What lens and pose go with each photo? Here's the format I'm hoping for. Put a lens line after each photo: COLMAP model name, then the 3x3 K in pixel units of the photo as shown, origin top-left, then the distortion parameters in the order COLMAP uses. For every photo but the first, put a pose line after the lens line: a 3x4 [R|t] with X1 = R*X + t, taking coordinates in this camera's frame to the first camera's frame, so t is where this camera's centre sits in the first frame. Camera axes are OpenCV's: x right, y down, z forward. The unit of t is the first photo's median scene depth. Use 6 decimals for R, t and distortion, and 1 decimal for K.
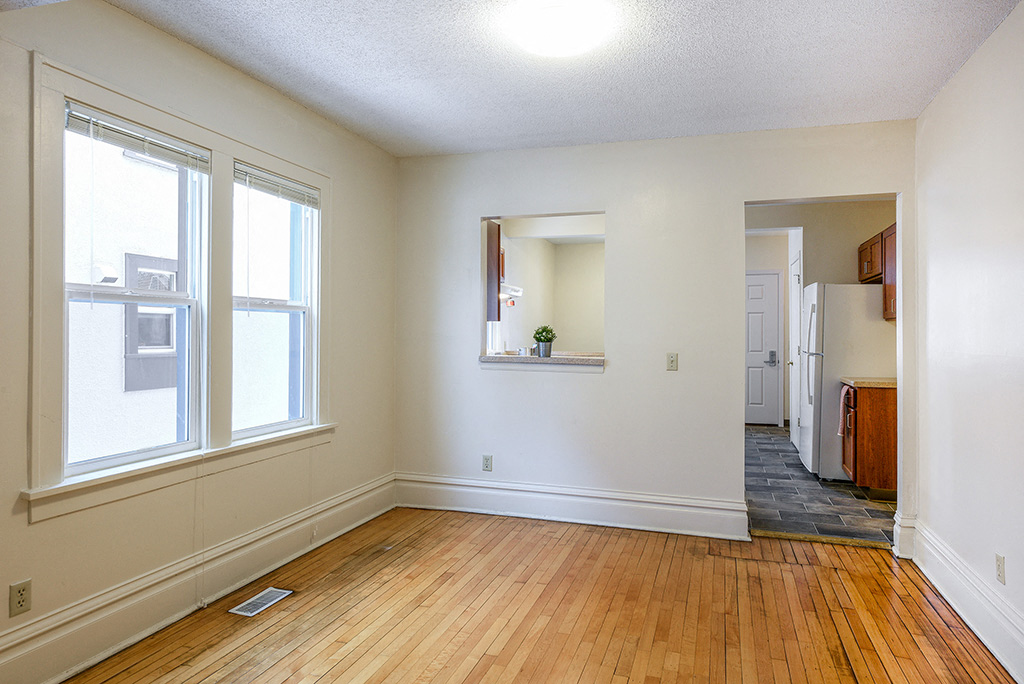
lens RADIAL K [[625.9, 0, 519.8], [0, 625.9, 336.1], [0, 0, 1]] dist [-0.006992, -0.001162]
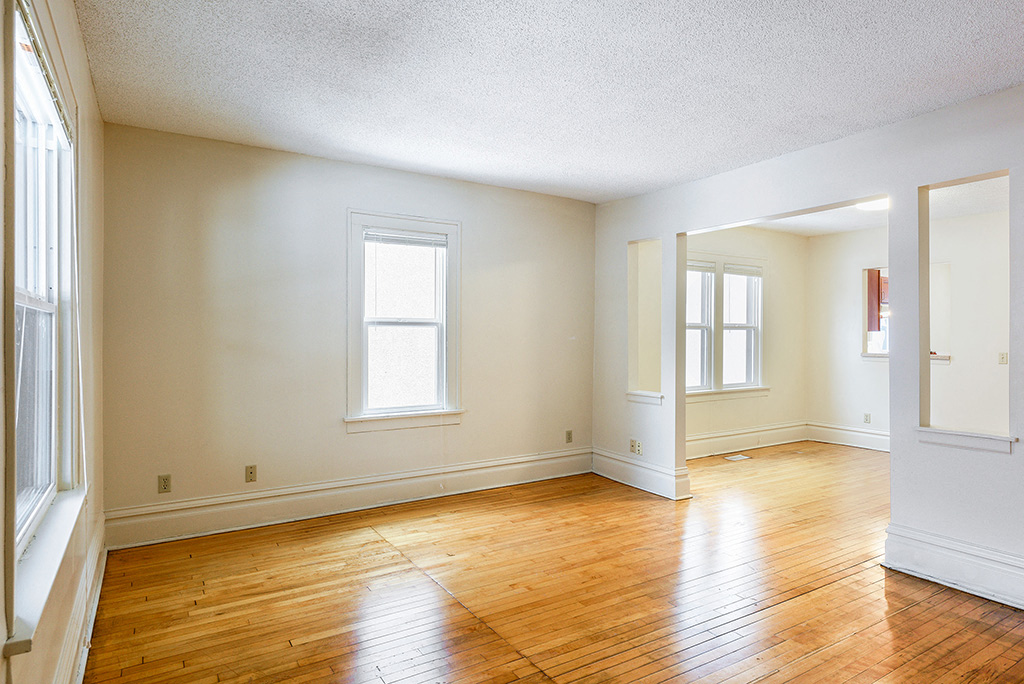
lens RADIAL K [[590.7, 0, 512.6], [0, 590.7, 339.1], [0, 0, 1]] dist [0.003297, -0.000654]
pose [[0.768610, -0.002964, -0.639710, 0.224186], [0.001959, 0.999995, -0.002279, -0.003034], [0.639714, 0.000499, 0.768613, -0.784027]]
